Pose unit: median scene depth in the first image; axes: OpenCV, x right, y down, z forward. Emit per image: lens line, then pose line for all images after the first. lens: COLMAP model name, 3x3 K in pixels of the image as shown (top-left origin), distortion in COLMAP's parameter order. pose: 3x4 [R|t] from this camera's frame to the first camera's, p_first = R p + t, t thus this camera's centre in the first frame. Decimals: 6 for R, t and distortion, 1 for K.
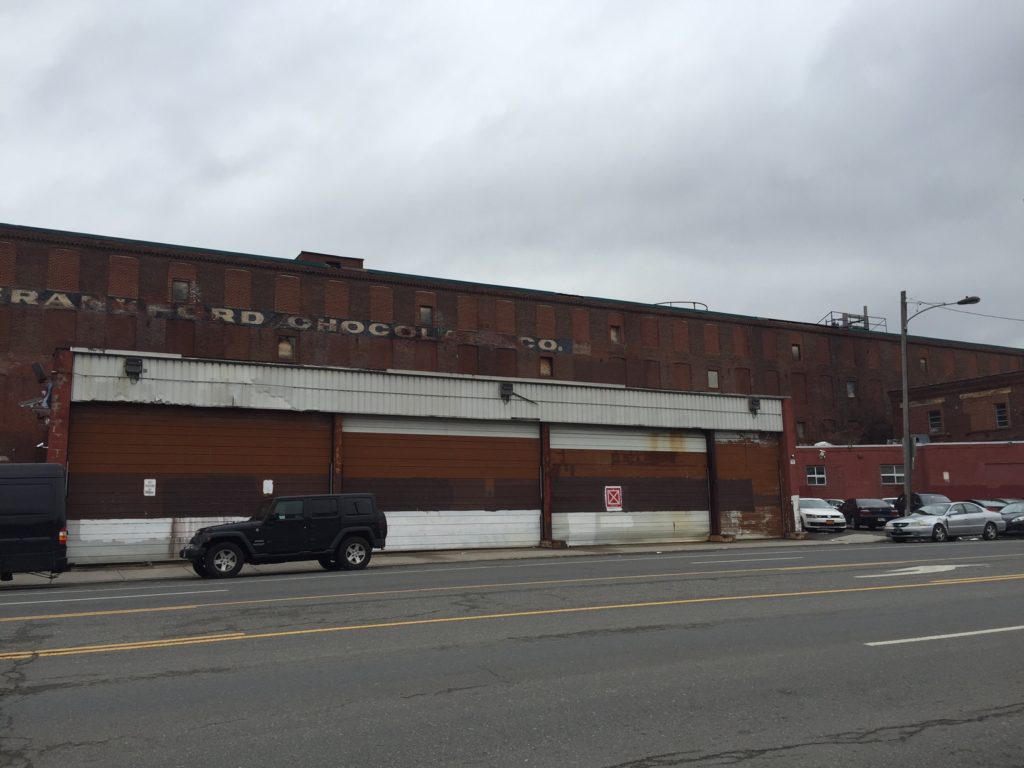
lens RADIAL K [[759.5, 0, 512.0], [0, 759.5, 384.0], [0, 0, 1]] dist [0.002117, 0.000334]
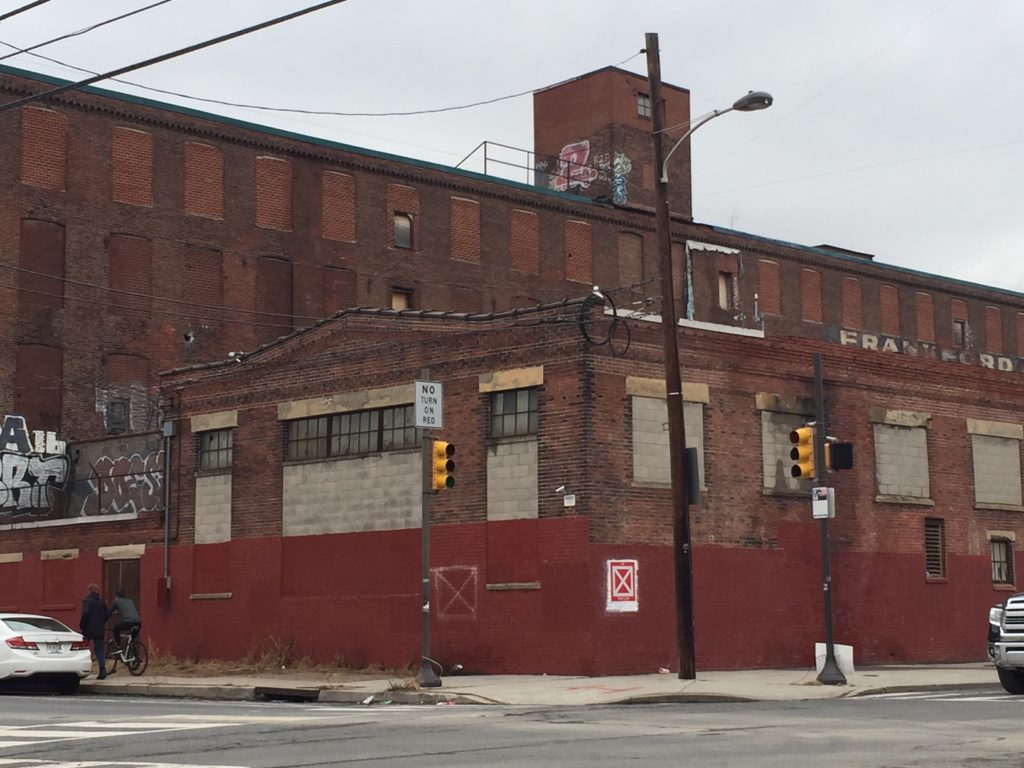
lens RADIAL K [[1893.6, 0, 512.0], [0, 1893.6, 384.0], [0, 0, 1]] dist [0.042614, 0.057579]
pose [[0.936845, 0.044454, 0.346909, -1.621498], [-0.058135, 0.997884, 0.029125, -0.097065], [-0.344880, -0.047453, 0.937446, -0.824757]]
